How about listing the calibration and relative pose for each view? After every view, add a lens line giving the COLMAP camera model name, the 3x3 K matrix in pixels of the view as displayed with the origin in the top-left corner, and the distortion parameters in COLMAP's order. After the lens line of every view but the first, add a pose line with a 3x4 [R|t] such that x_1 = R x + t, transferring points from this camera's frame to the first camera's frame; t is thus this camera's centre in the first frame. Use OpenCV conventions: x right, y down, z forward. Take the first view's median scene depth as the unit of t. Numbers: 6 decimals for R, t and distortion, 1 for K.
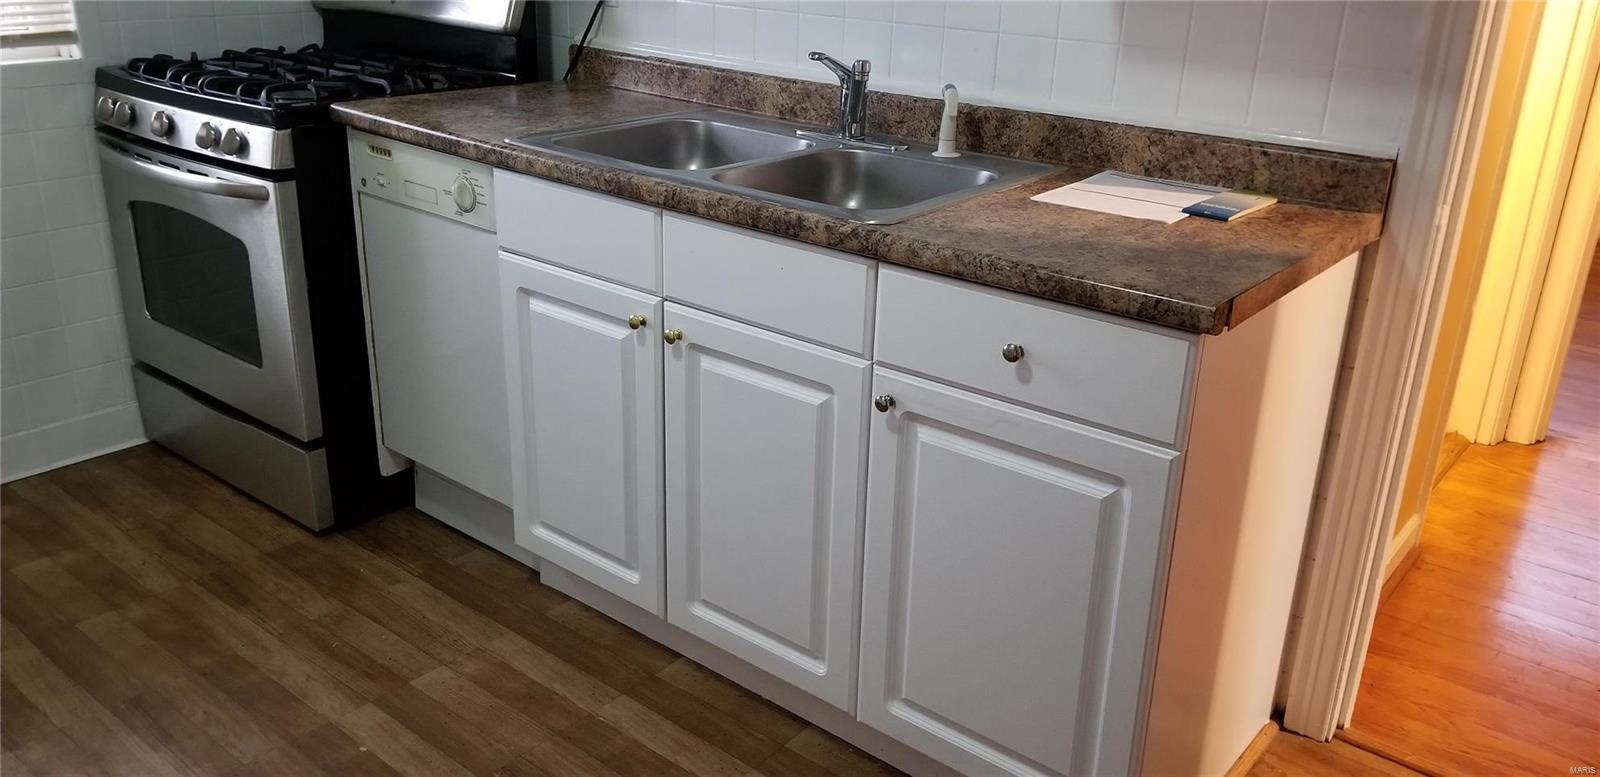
lens RADIAL K [[1255.7, 0, 797.0], [0, 1255.7, 351.9], [0, 0, 1]] dist [0.101754, -0.153698]
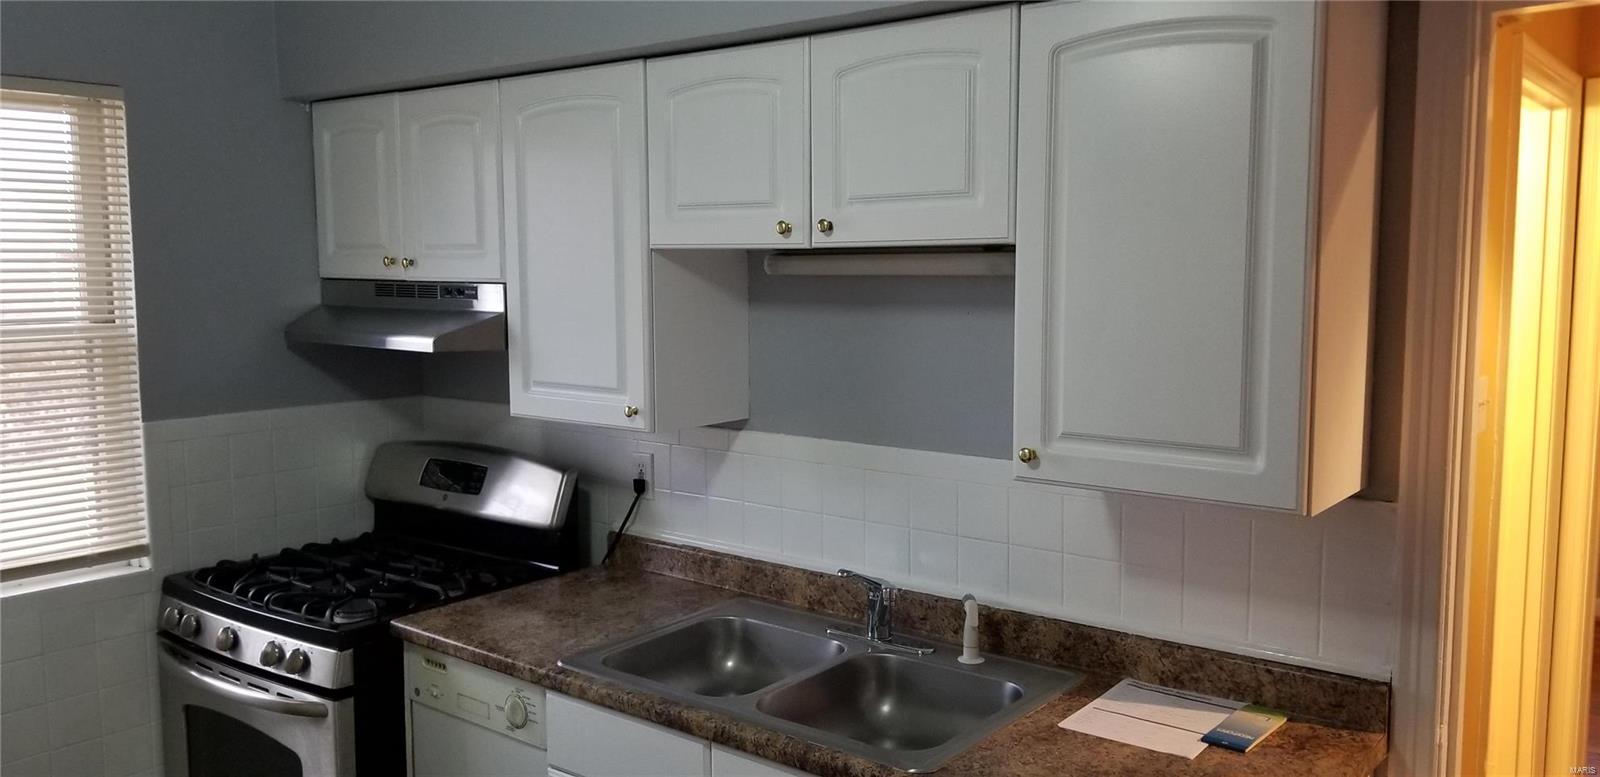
lens RADIAL K [[1255.7, 0, 797.0], [0, 1255.7, 351.9], [0, 0, 1]] dist [0.101754, -0.153698]
pose [[0.999220, -0.037668, 0.011894, -0.030693], [0.039448, 0.967263, -0.250693, -0.140403], [-0.002061, 0.250966, 0.967994, -0.099340]]
